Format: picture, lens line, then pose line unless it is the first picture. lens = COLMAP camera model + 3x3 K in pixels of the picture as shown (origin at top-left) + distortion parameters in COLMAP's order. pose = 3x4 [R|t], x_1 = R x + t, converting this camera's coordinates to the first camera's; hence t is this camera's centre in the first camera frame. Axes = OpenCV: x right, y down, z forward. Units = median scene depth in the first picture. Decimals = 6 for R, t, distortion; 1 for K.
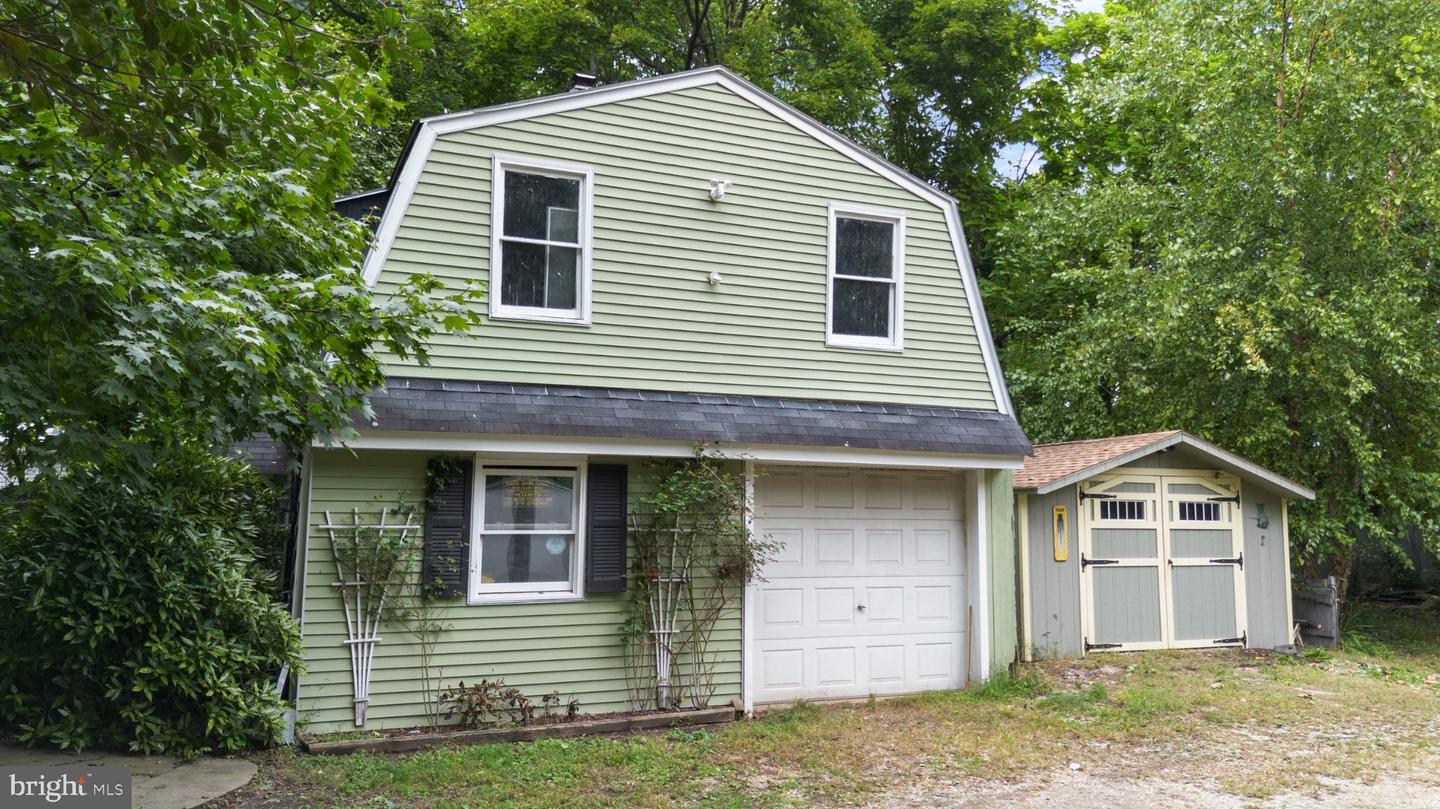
lens RADIAL K [[996.2, 0, 720.0], [0, 996.2, 404.5], [0, 0, 1]] dist [0.013530, -0.008003]
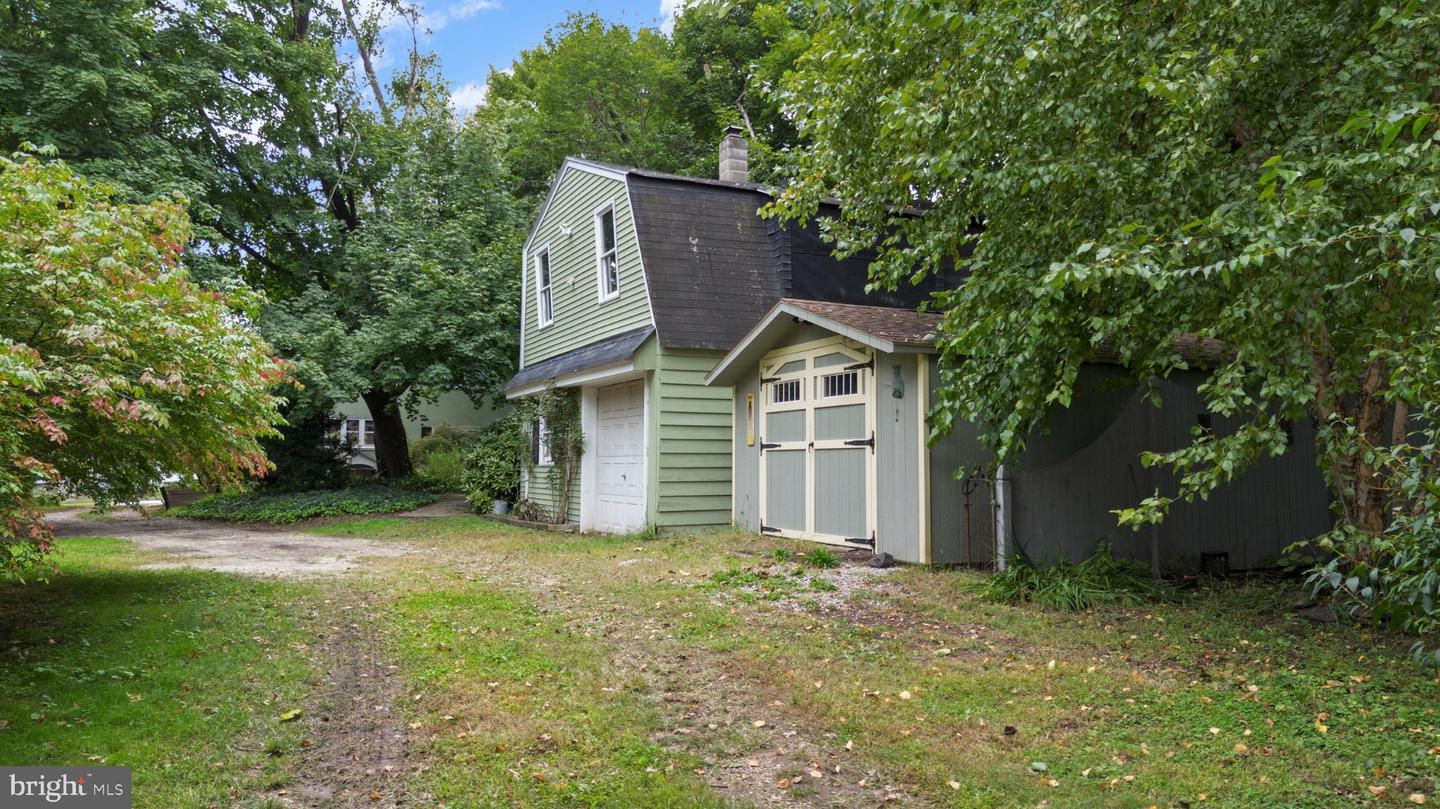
lens RADIAL K [[1023.9, 0, 712.9], [0, 1023.9, 410.1], [0, 0, 1]] dist [0.071115, -0.056738]
pose [[0.058960, -0.064656, -0.996164, 1.606301], [0.101791, 0.993088, -0.058432, 0.202672], [0.993057, -0.097956, 0.065134, 1.012757]]
